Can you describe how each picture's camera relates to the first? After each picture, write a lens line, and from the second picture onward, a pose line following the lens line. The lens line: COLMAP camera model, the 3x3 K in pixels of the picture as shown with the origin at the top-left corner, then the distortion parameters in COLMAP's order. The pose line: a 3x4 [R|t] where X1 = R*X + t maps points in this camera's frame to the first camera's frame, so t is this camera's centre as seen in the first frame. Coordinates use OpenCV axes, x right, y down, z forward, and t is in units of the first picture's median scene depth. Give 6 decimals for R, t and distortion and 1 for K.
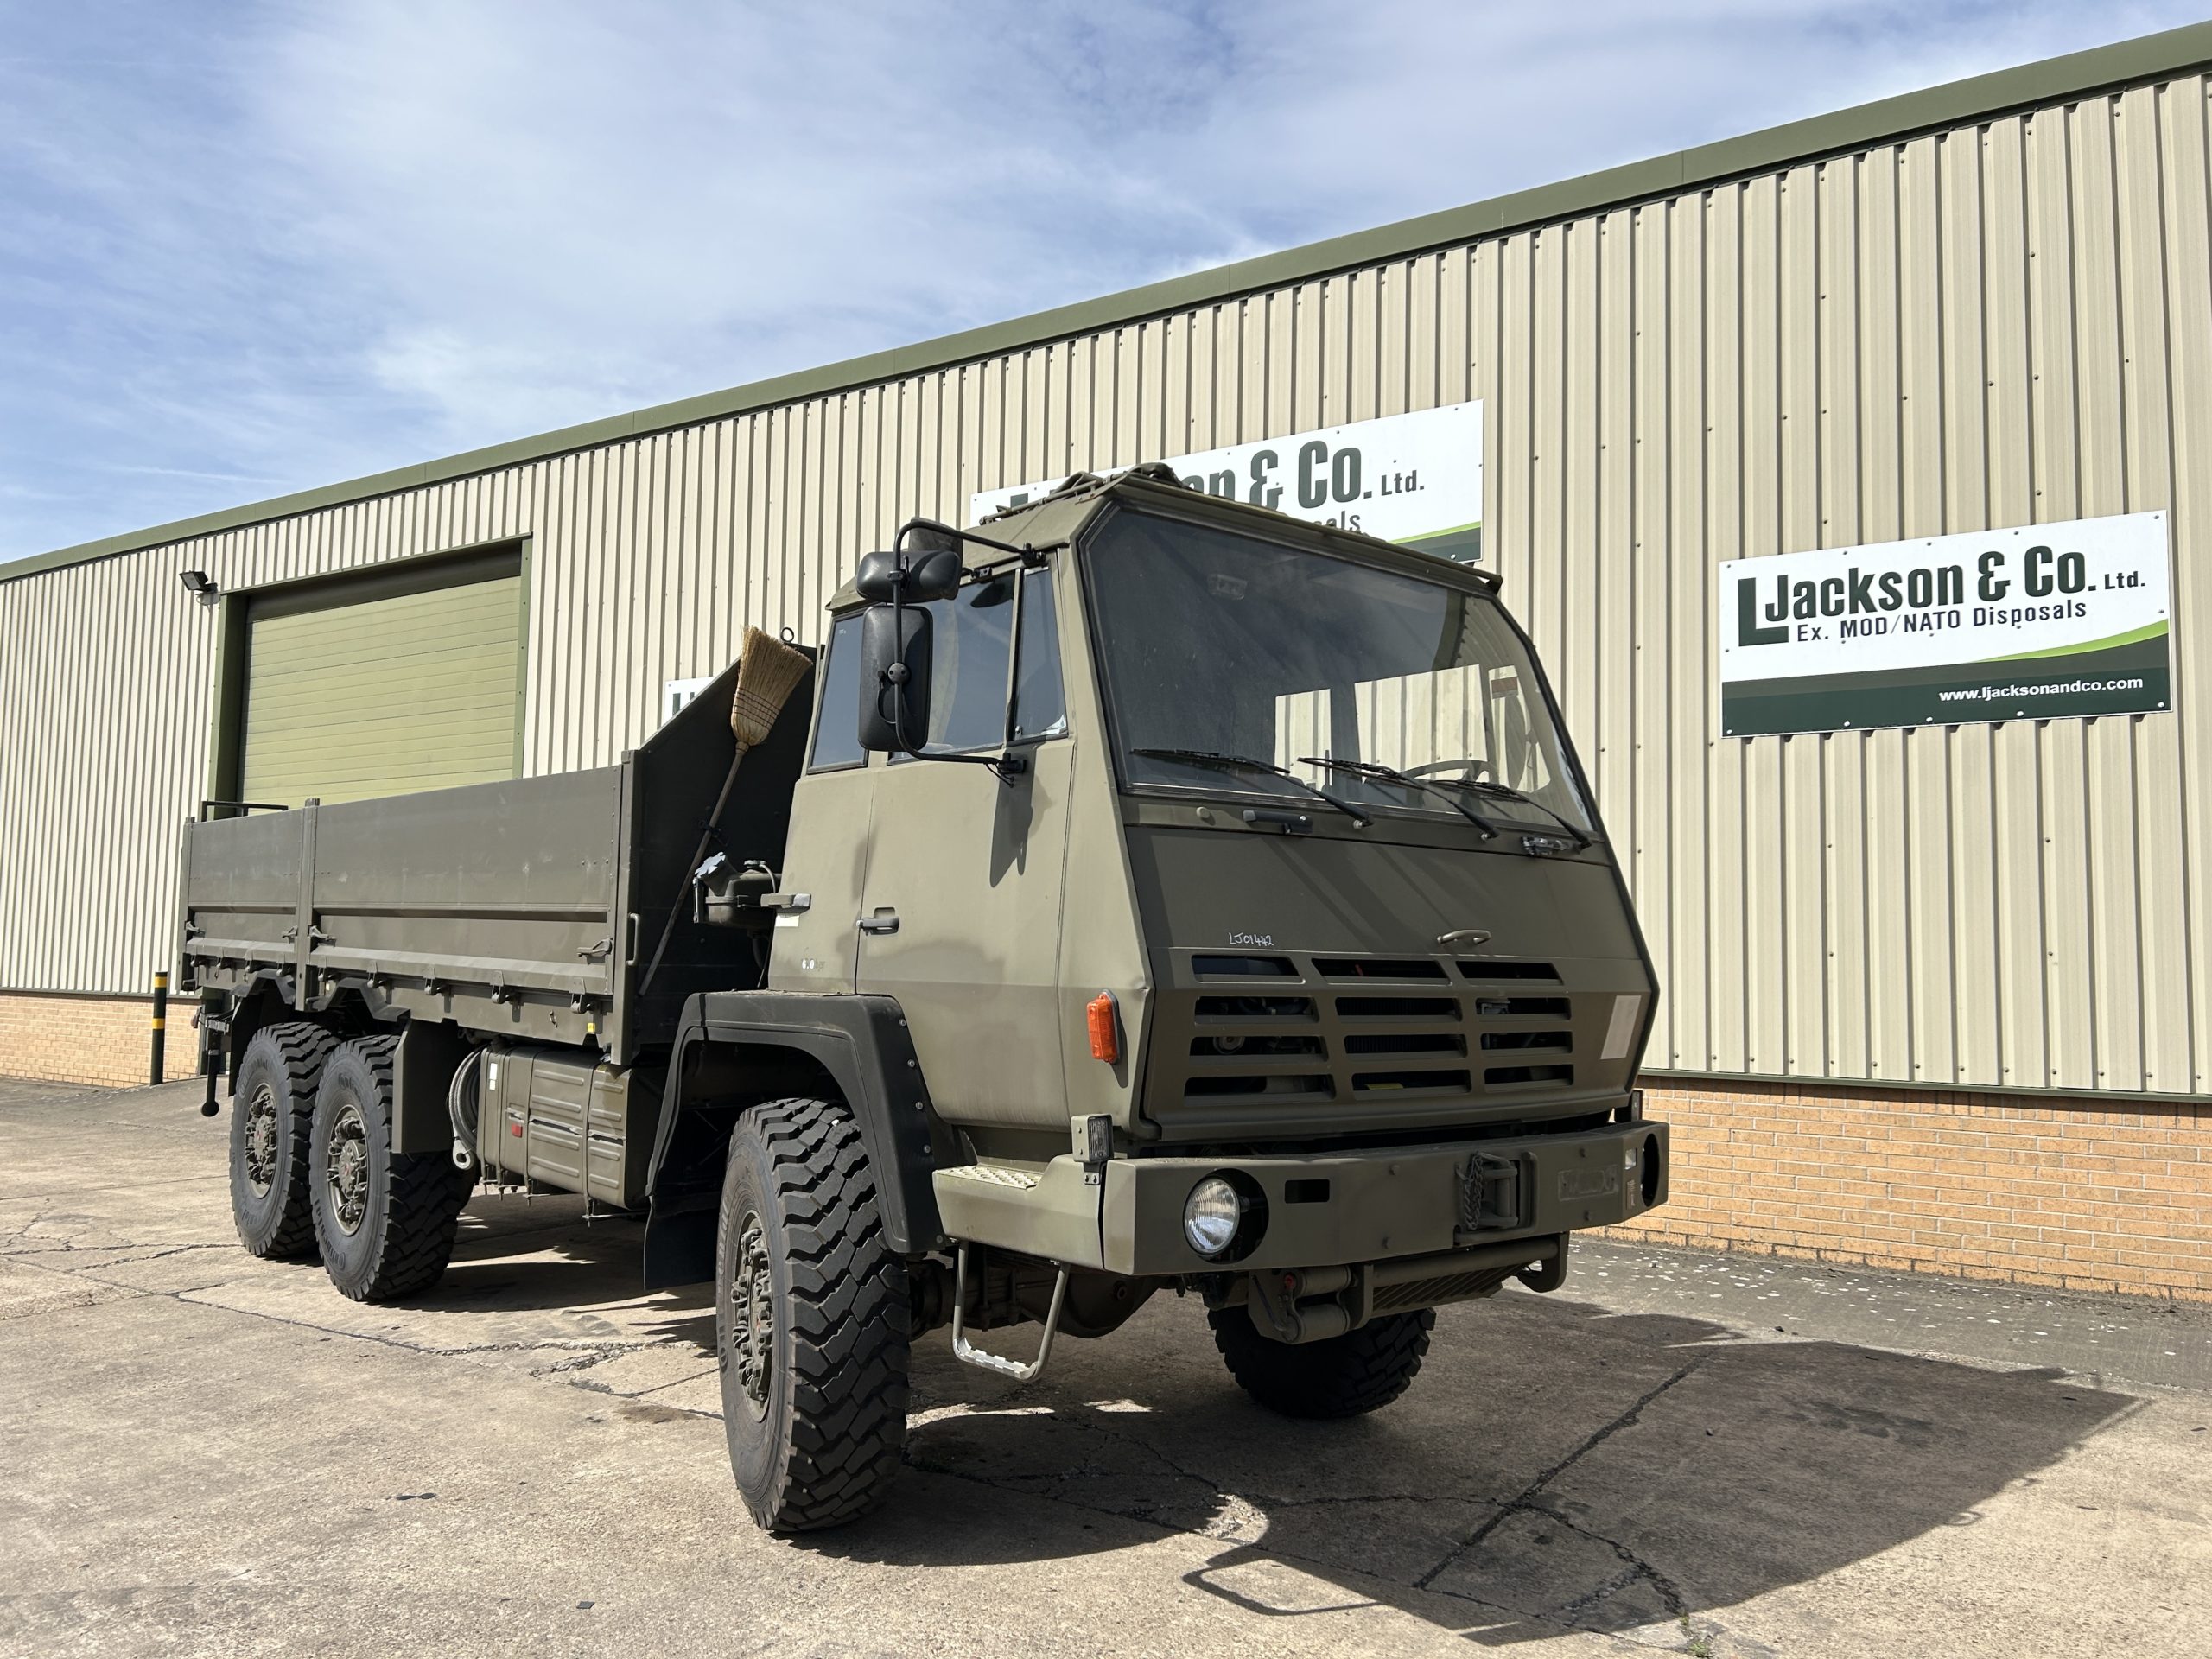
lens RADIAL K [[1659.6, 0, 1079.8], [0, 1659.6, 869.2], [0, 0, 1]] dist [0.065953, -0.069325]
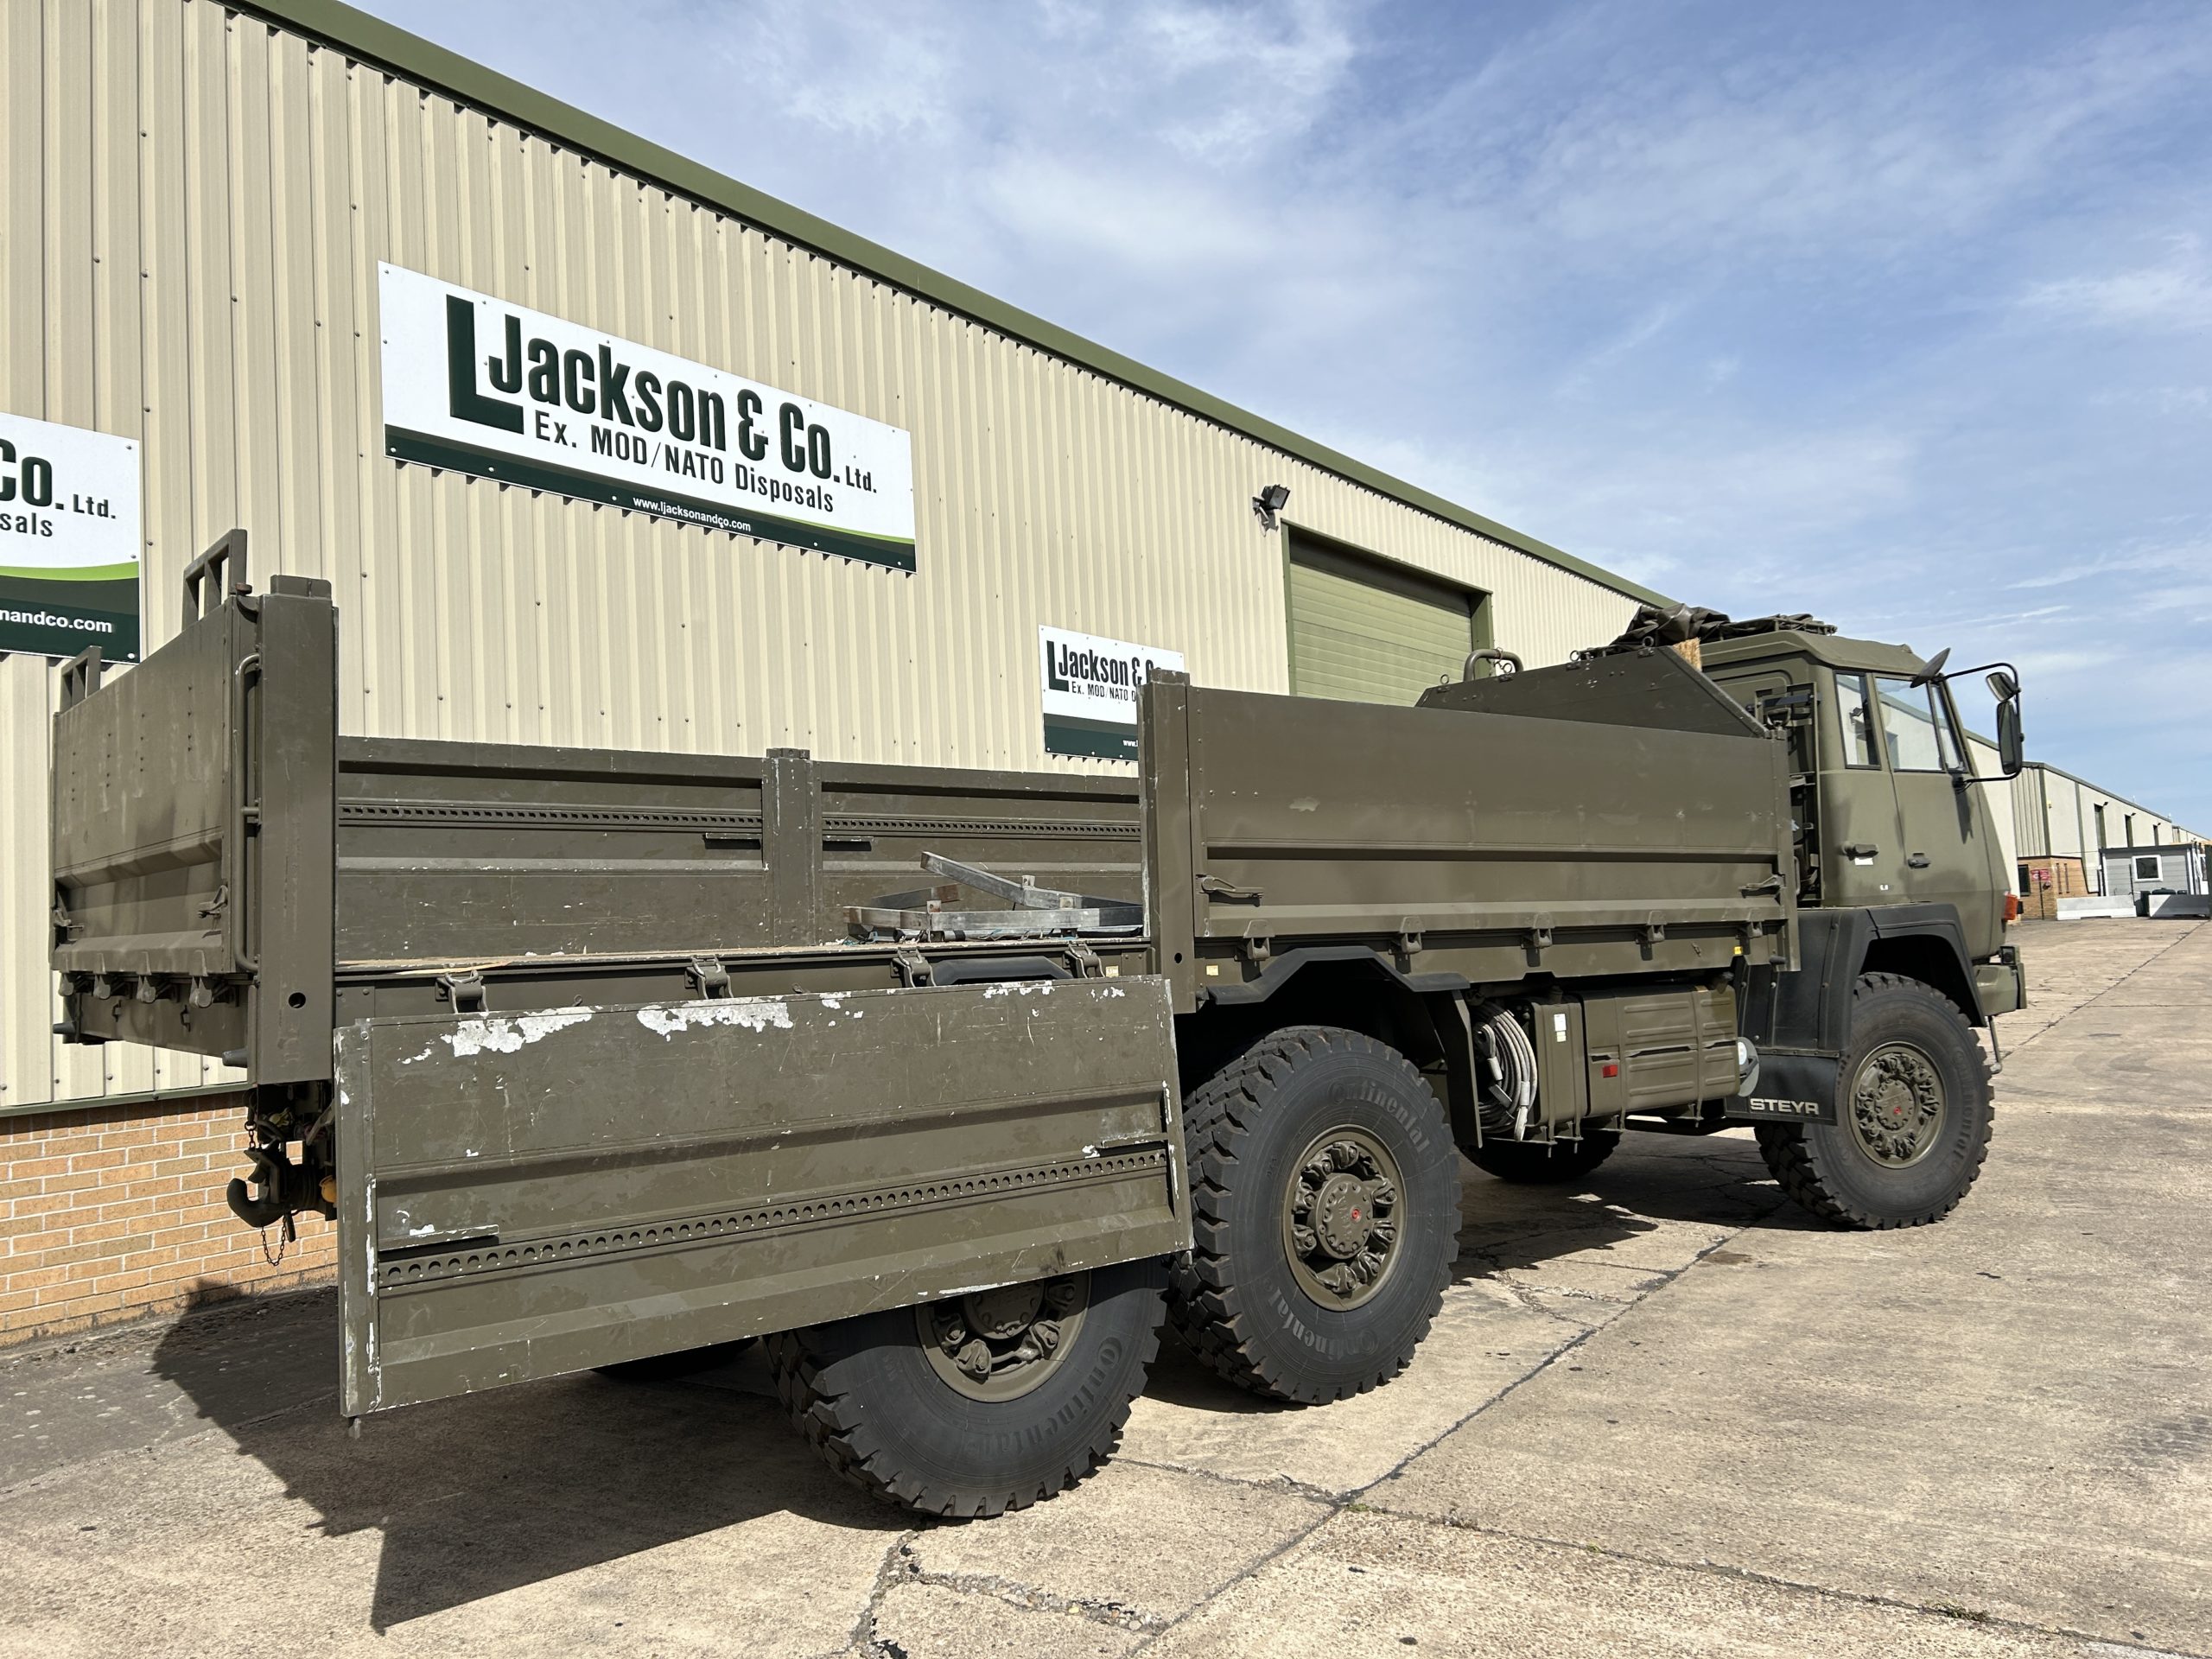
lens RADIAL K [[1659.6, 0, 1105.2], [0, 1659.6, 843.2], [0, 0, 1]] dist [0.065953, -0.069325]
pose [[0.015757, 0.029492, 0.999441, -1.519931], [-0.008382, 0.999534, -0.029363, 0.056545], [-0.999841, -0.007914, 0.015997, 1.444129]]
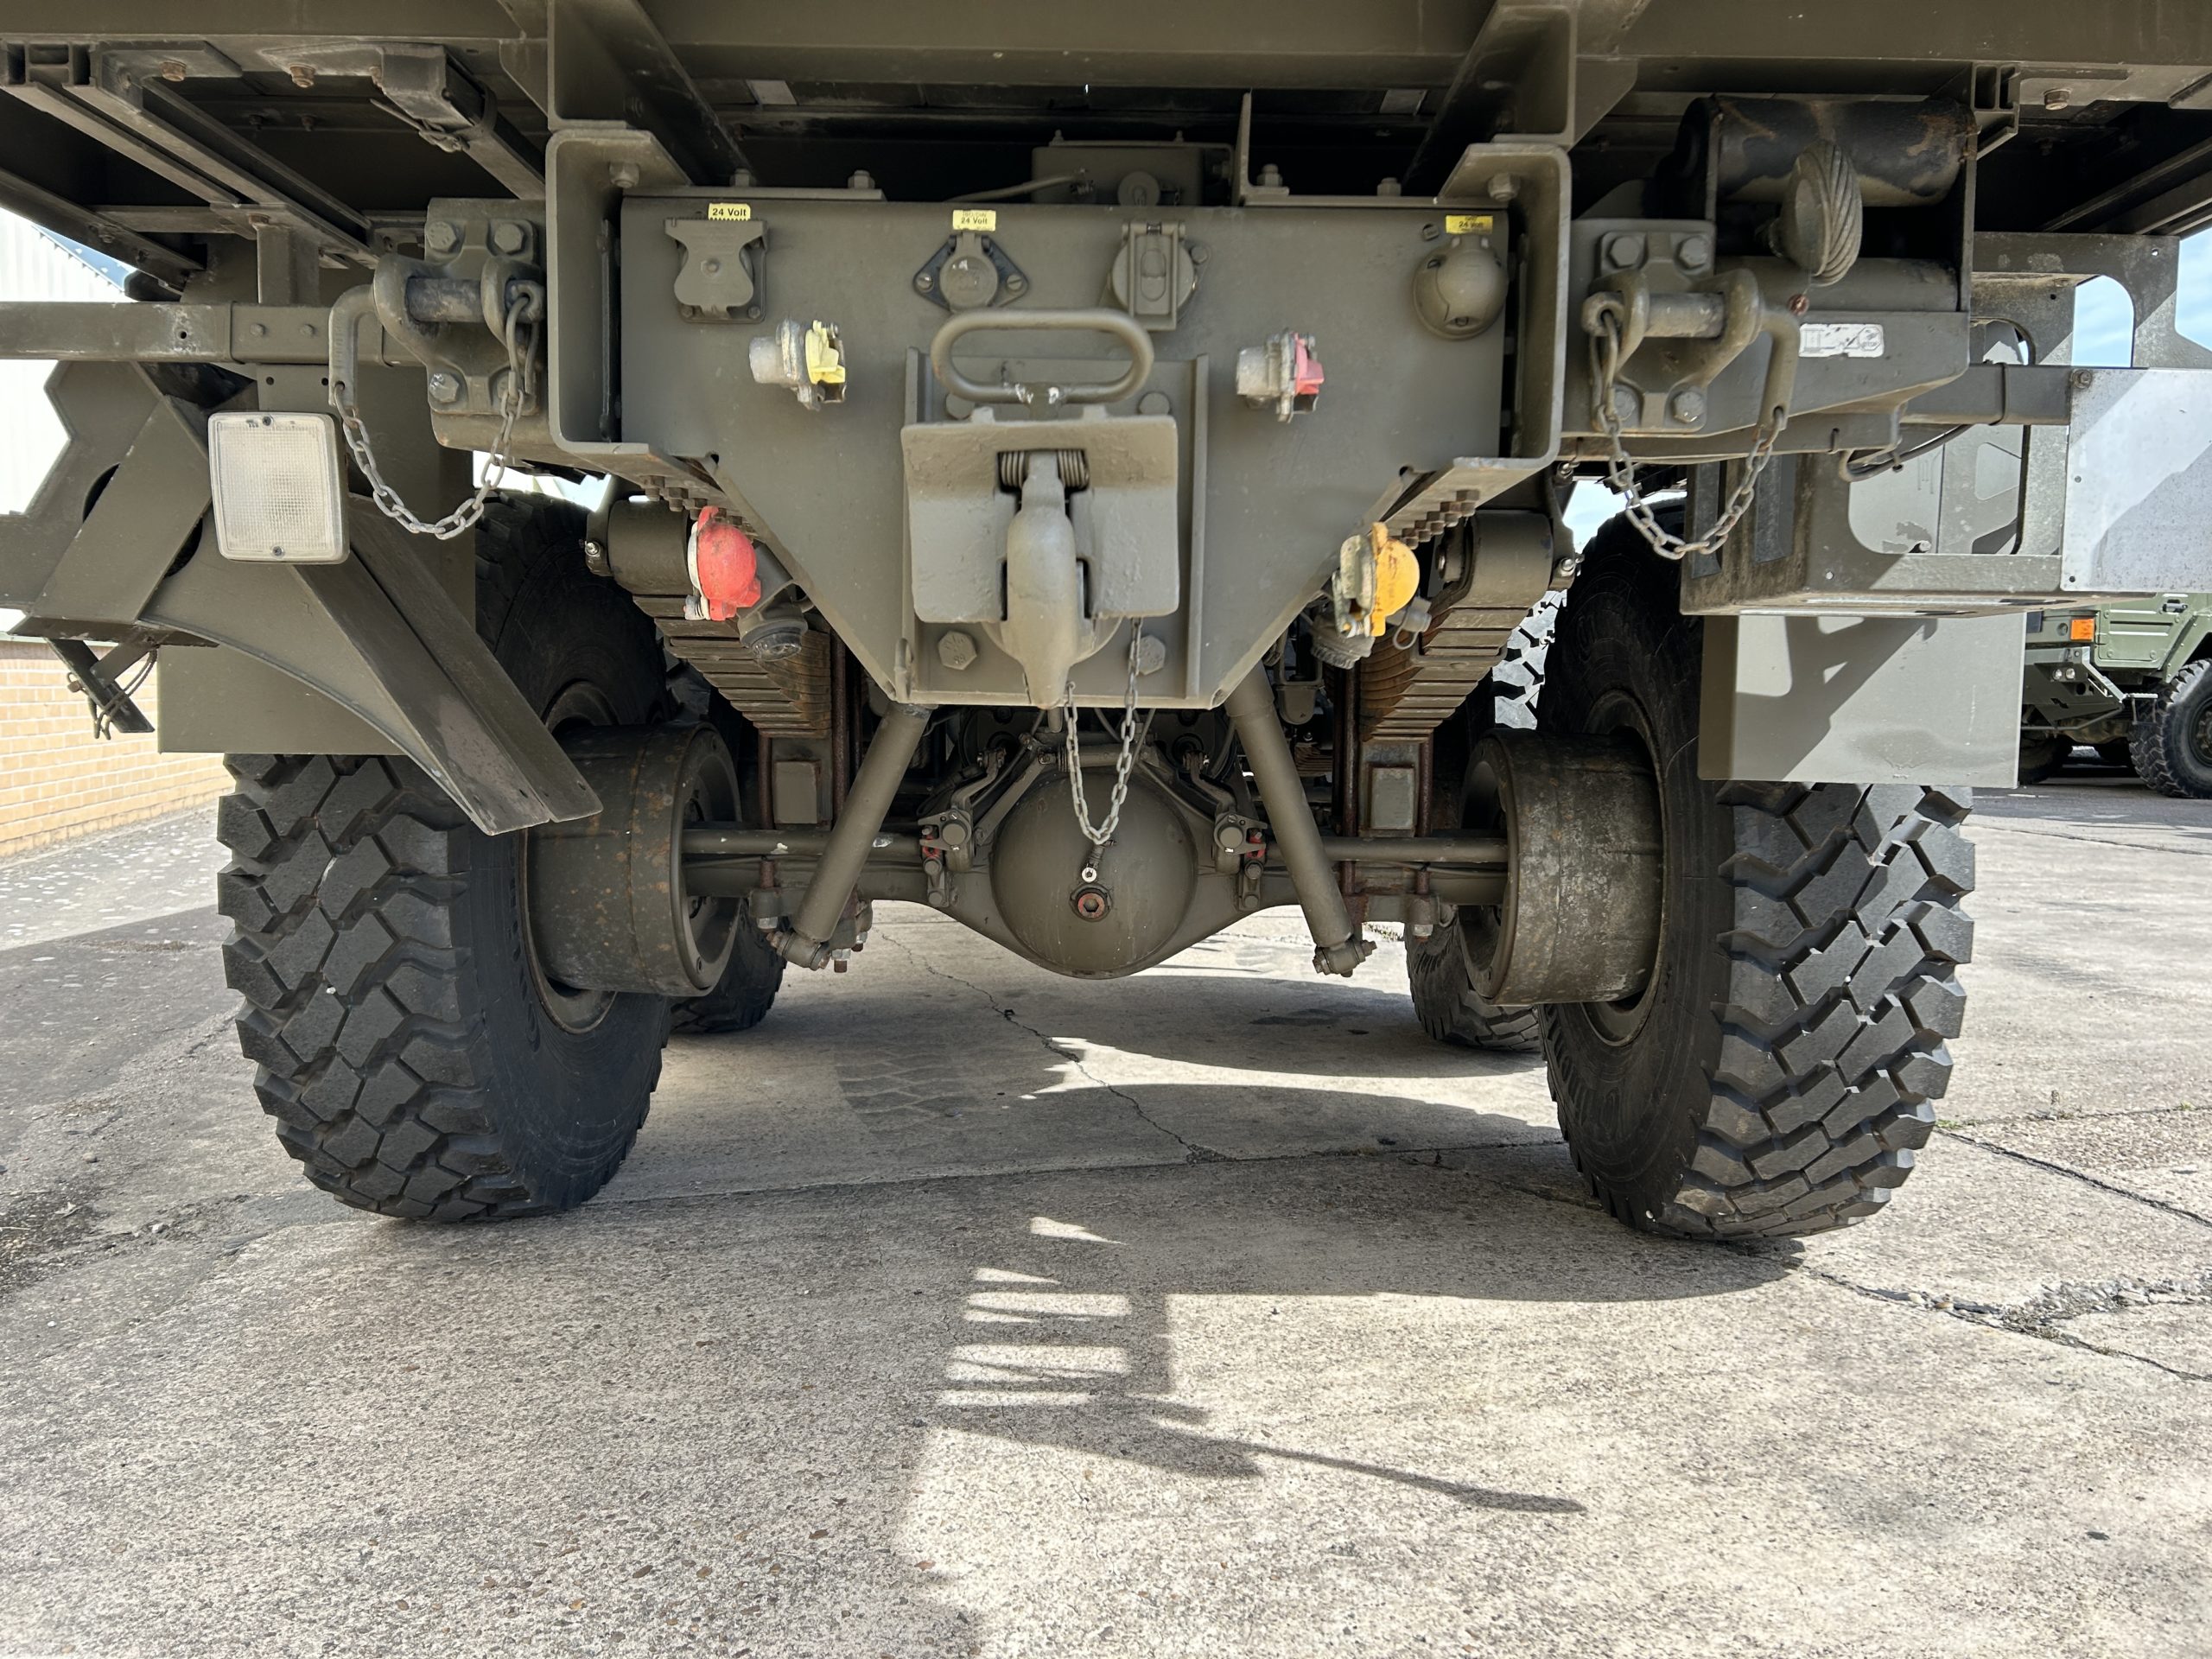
lens RADIAL K [[1659.6, 0, 1095.4], [0, 1659.6, 842.0], [0, 0, 1]] dist [0.065953, -0.069325]
pose [[-0.749271, -0.086041, 0.656650, -0.895690], [-0.058609, 0.996249, 0.063663, 0.216936], [-0.659665, 0.009215, -0.751503, 1.992034]]
